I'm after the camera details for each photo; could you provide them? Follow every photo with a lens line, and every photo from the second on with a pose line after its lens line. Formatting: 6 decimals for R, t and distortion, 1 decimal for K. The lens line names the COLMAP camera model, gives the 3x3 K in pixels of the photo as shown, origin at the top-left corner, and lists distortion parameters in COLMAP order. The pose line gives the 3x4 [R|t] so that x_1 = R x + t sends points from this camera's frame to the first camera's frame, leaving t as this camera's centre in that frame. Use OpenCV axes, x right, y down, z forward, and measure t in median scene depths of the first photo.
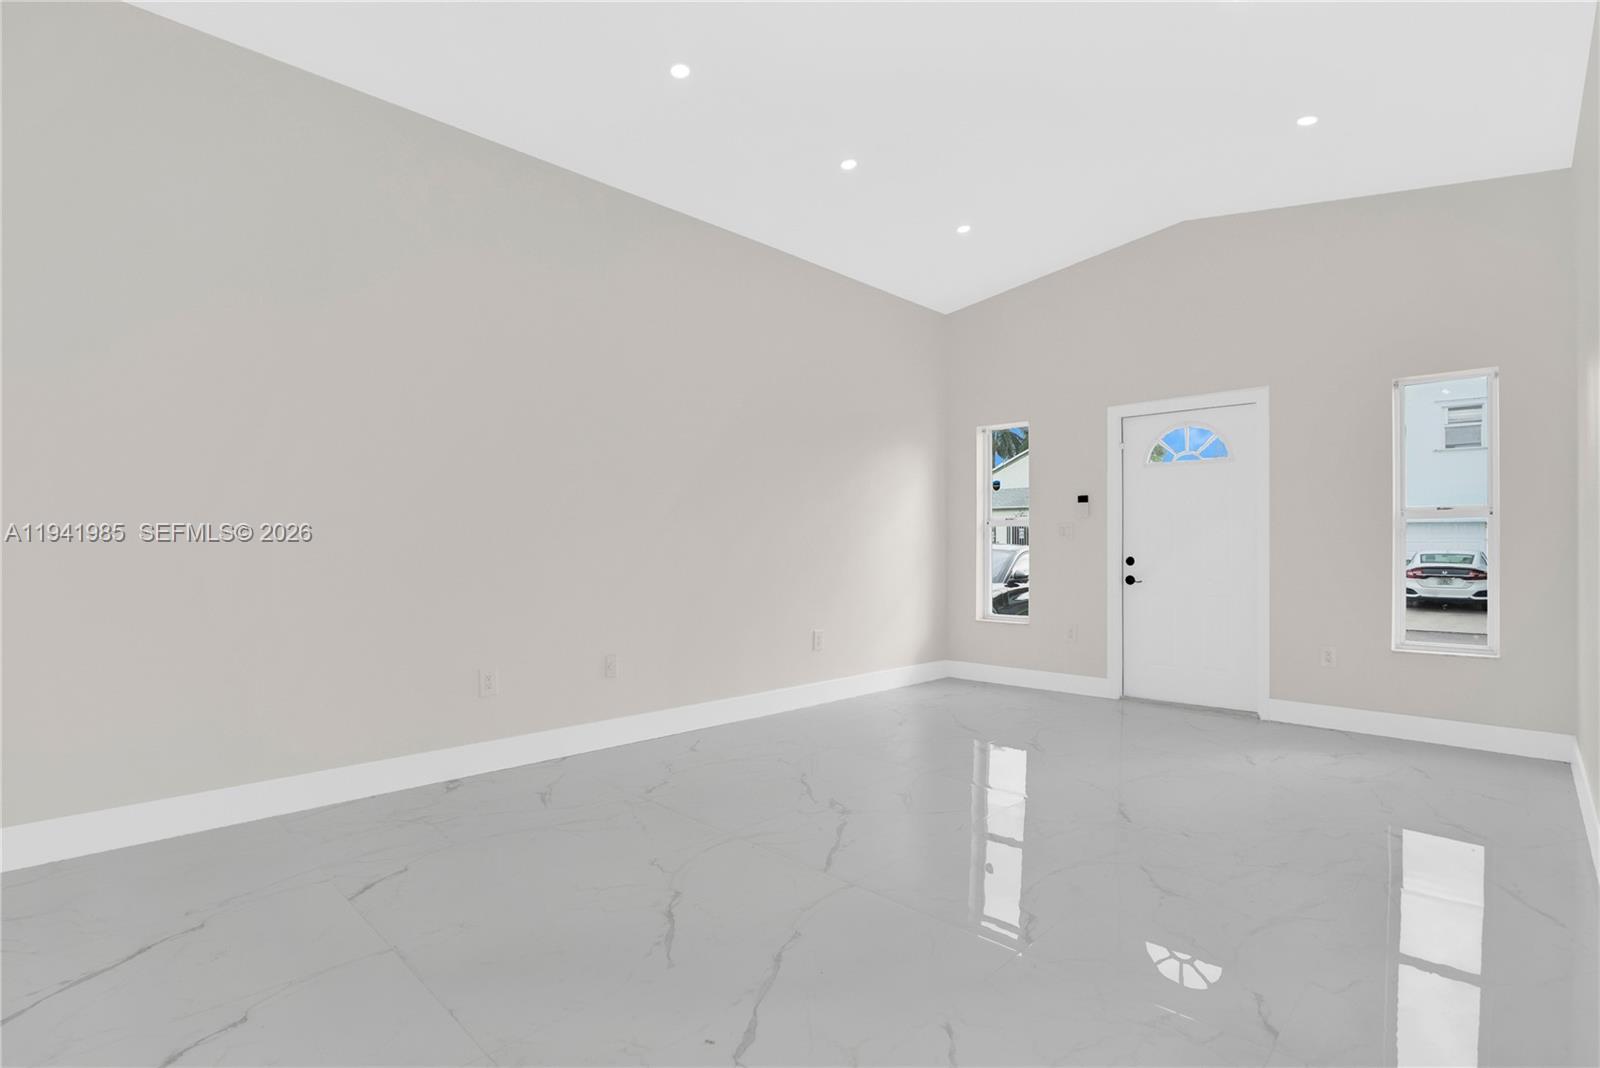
lens RADIAL K [[793.5, 0, 795.3], [0, 793.5, 515.8], [0, 0, 1]] dist [-0.034166, 0.001480]
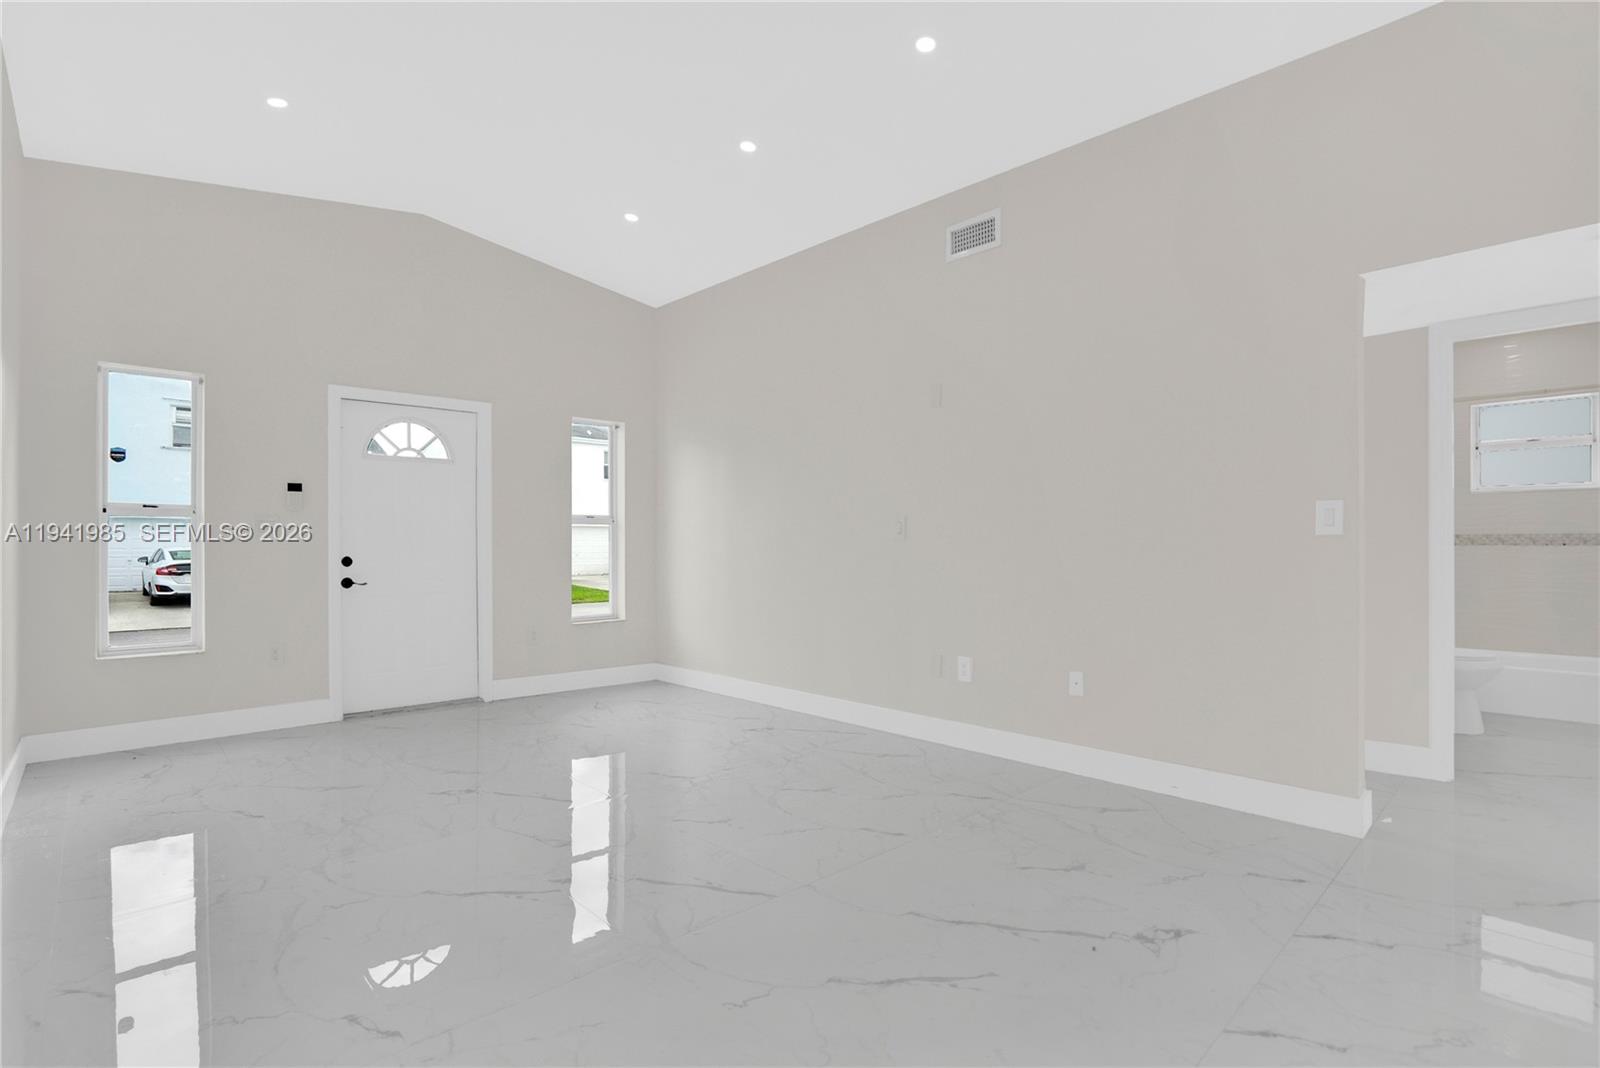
lens RADIAL K [[793.5, 0, 795.3], [0, 793.5, 515.8], [0, 0, 1]] dist [-0.034166, 0.001480]
pose [[0.044397, 0.028390, 0.998610, -0.392167], [-0.033486, 0.999077, -0.026915, 0.011569], [-0.998453, -0.032245, 0.045307, 0.411898]]
